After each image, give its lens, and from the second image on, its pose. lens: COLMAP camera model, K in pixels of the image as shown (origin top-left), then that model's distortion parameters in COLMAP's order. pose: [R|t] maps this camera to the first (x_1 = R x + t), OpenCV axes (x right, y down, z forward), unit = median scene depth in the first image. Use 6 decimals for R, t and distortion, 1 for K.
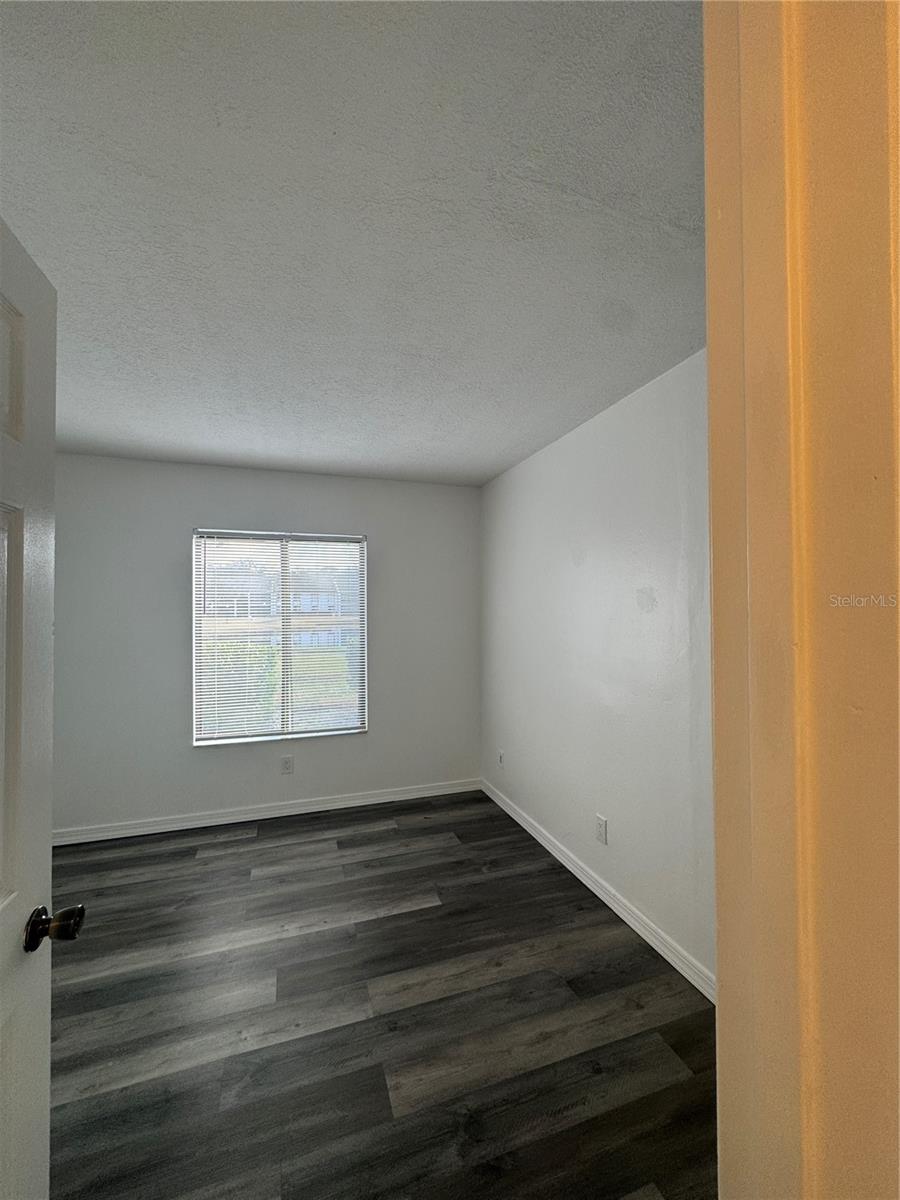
lens RADIAL K [[480.0, 0, 450.5], [0, 480.0, 601.5], [0, 0, 1]] dist [-0.002241, 0.000196]
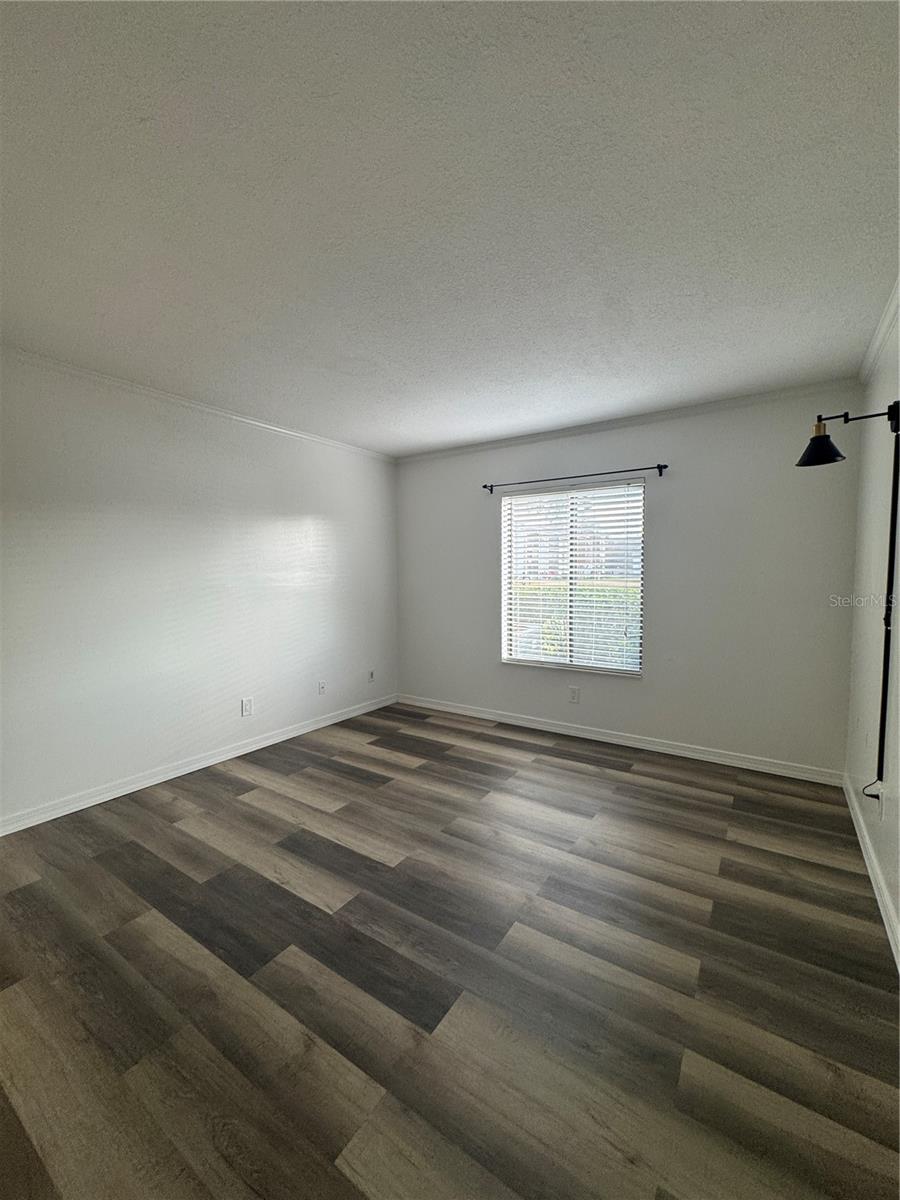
lens RADIAL K [[480.0, 0, 450.5], [0, 480.0, 601.5], [0, 0, 1]] dist [-0.002241, 0.000196]
pose [[0.601386, 0.061818, -0.796564, 0.376884], [0.038725, 0.993575, 0.106344, -0.009748], [0.798020, -0.094801, 0.595128, 0.106502]]
